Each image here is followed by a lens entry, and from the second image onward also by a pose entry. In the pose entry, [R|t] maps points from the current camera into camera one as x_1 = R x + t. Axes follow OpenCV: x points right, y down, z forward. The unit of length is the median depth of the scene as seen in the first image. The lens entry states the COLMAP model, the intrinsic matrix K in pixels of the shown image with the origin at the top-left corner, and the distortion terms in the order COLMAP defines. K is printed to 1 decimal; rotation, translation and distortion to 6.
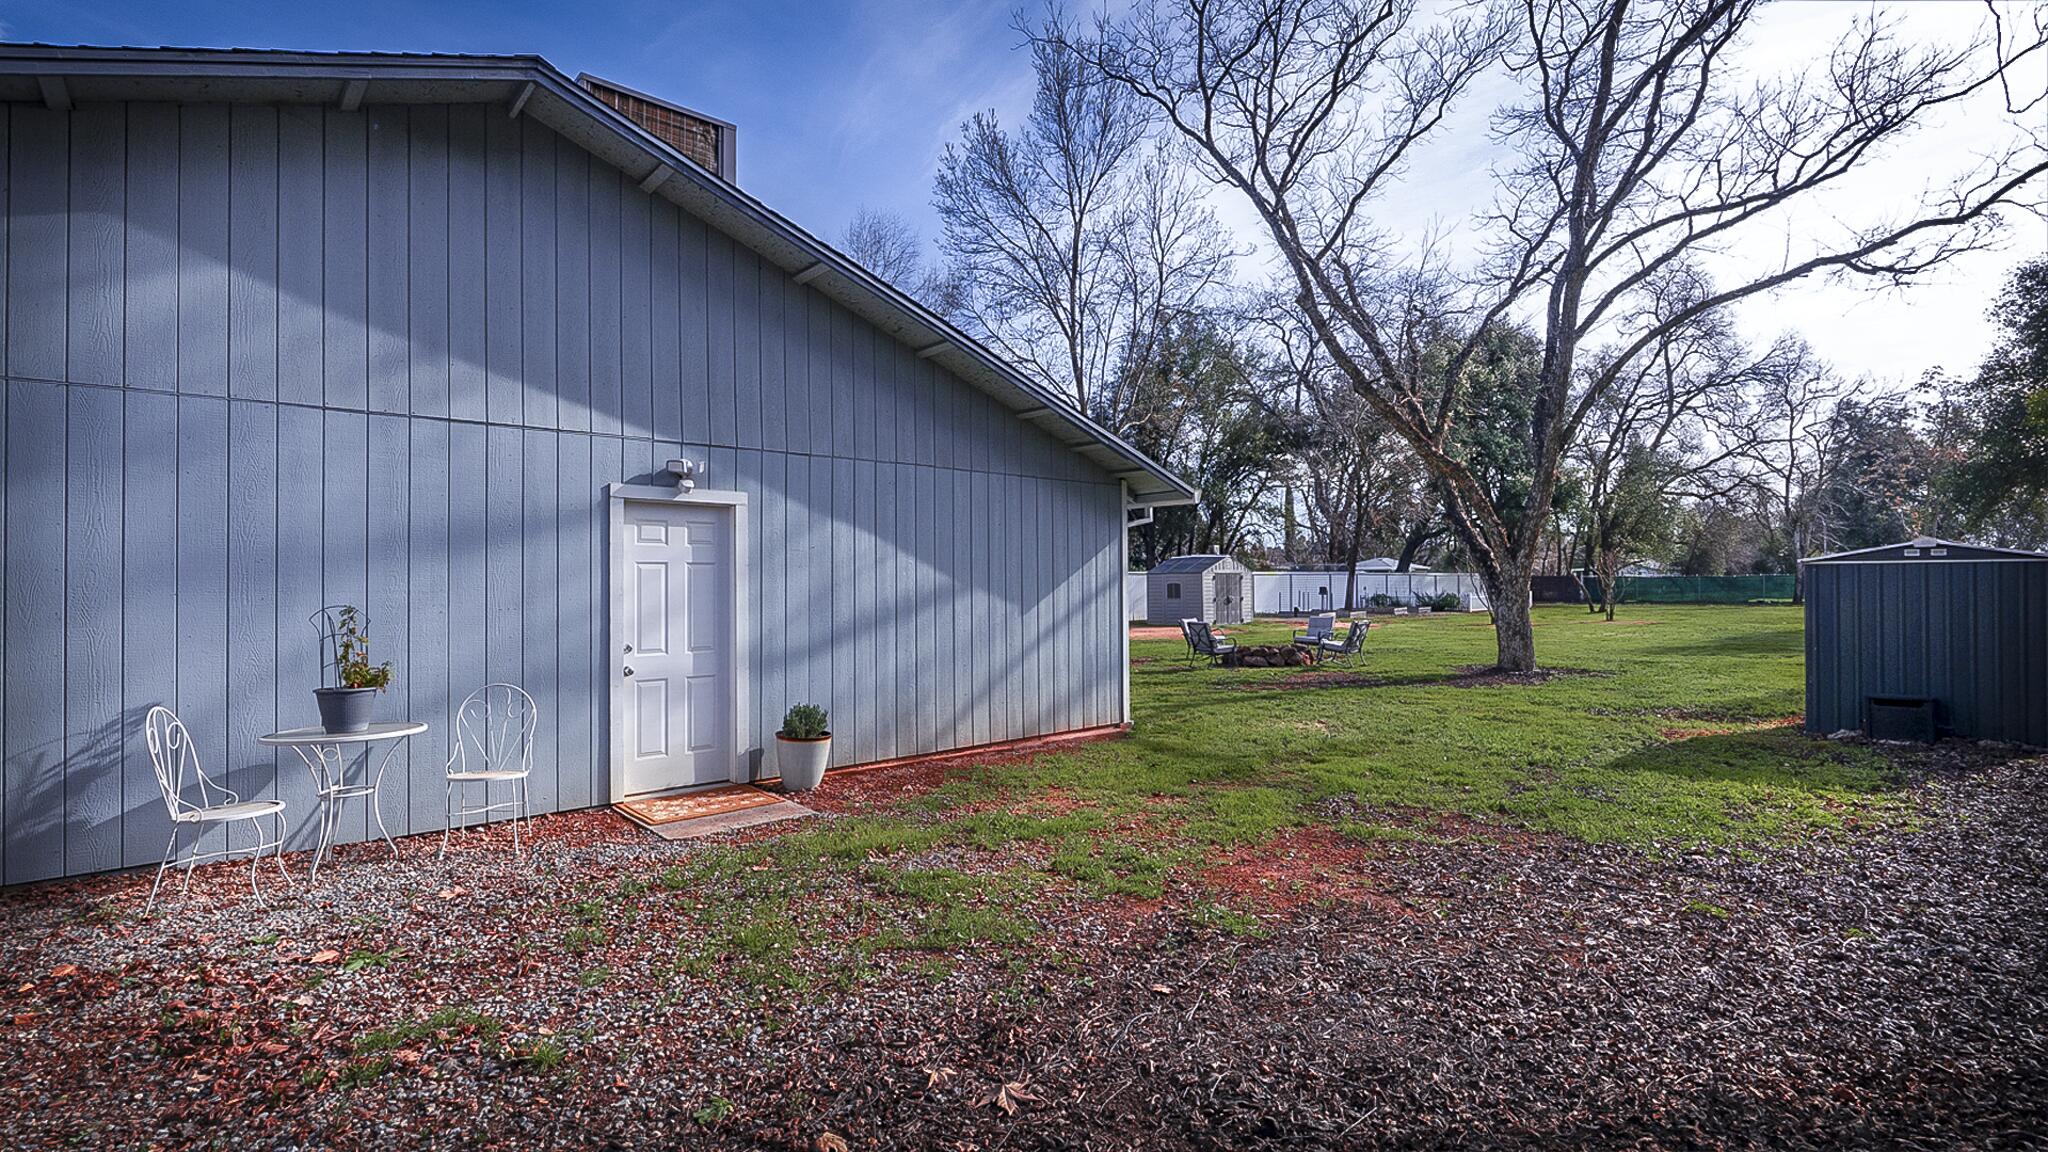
lens RADIAL K [[939.7, 0, 1024.0], [0, 939.7, 576.0], [0, 0, 1]] dist [-0.010750, 0.000302]
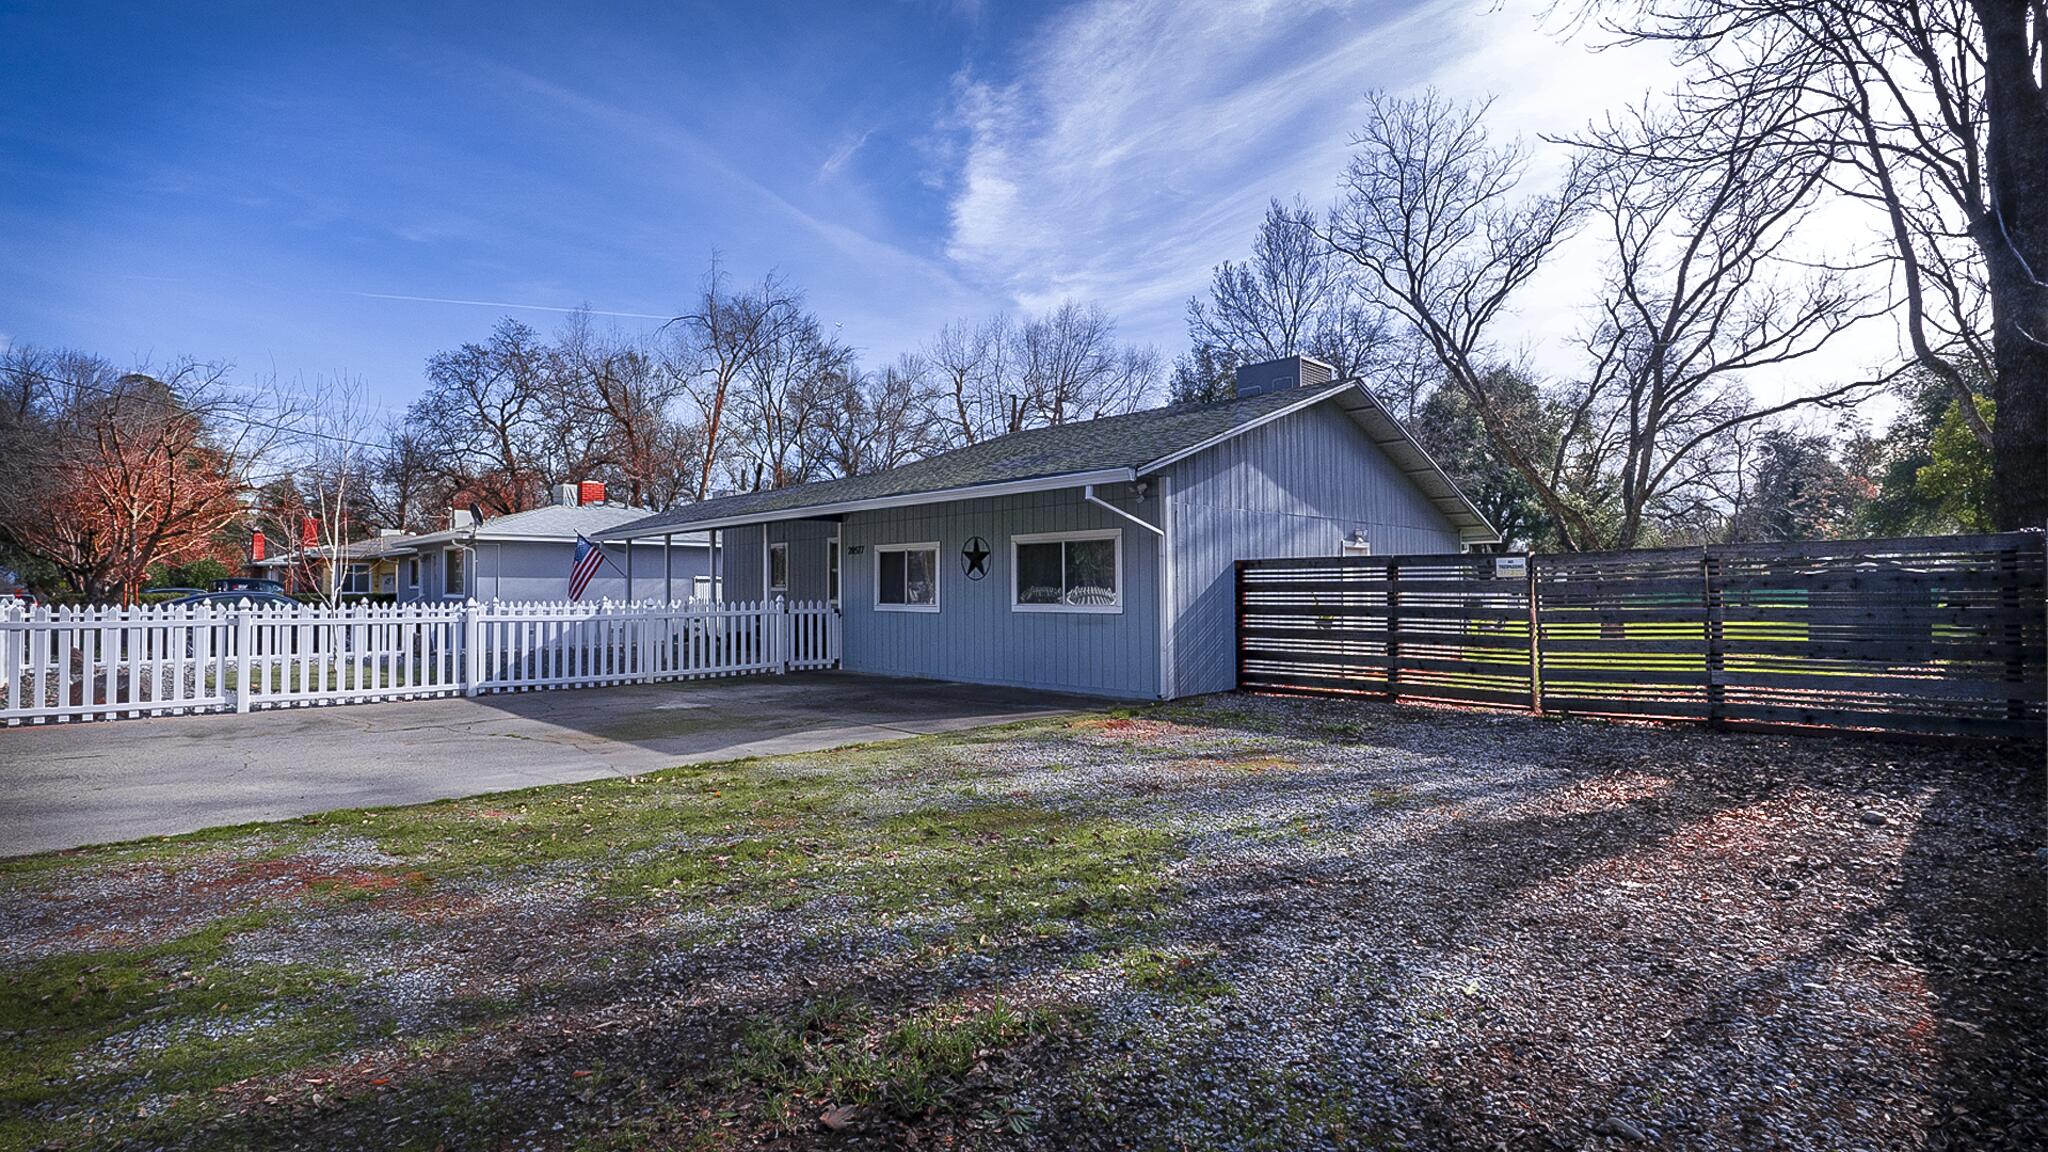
lens RADIAL K [[939.7, 0, 1024.0], [0, 939.7, 576.0], [0, 0, 1]] dist [-0.010750, 0.000302]
pose [[0.998628, 0.002522, 0.052298, -0.180475], [-0.002064, 0.999959, -0.008812, 0.002037], [-0.052318, 0.008692, 0.998593, -0.173810]]
